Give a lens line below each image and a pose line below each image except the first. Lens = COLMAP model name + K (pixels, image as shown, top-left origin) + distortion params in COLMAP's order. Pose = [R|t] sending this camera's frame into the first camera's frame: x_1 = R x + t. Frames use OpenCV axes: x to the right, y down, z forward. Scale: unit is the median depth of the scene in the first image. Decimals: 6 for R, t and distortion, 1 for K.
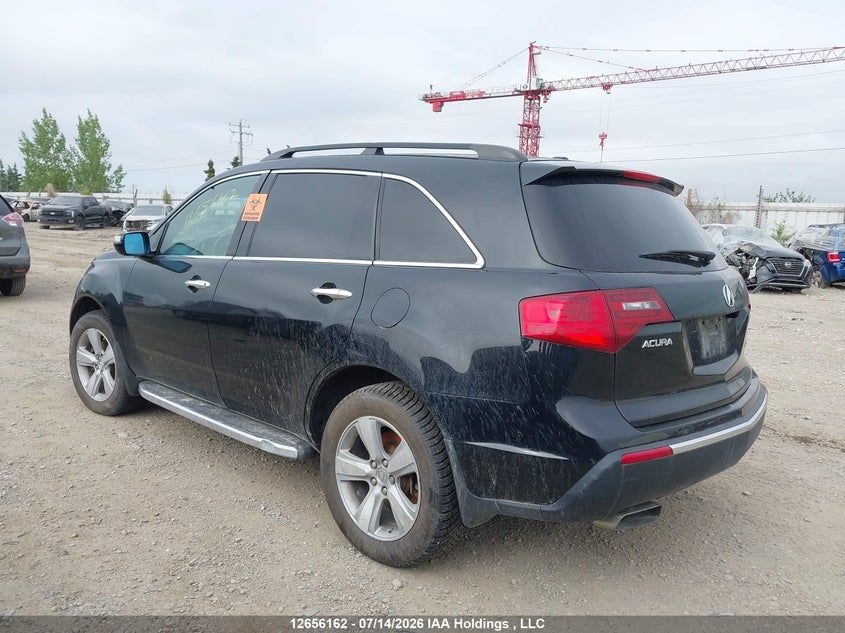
lens RADIAL K [[690.6, 0, 428.4], [0, 690.6, 312.8], [0, 0, 1]] dist [0.026287, 0.001634]
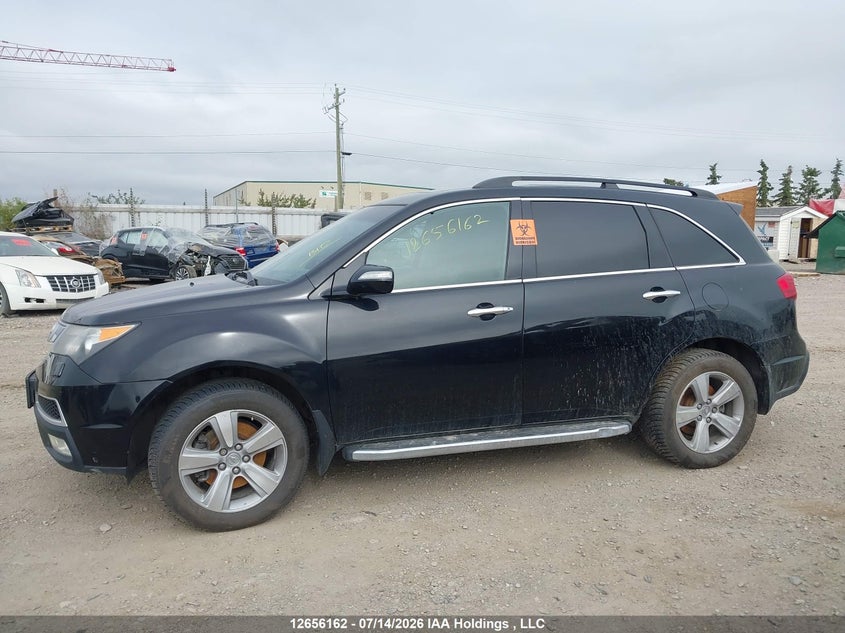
lens RADIAL K [[690.6, 0, 428.4], [0, 690.6, 312.8], [0, 0, 1]] dist [0.026287, 0.001634]
pose [[0.480130, -0.138646, 0.866171, -0.331654], [0.133980, 0.987435, 0.083789, -0.036169], [-0.866905, 0.075820, 0.492673, 0.159821]]
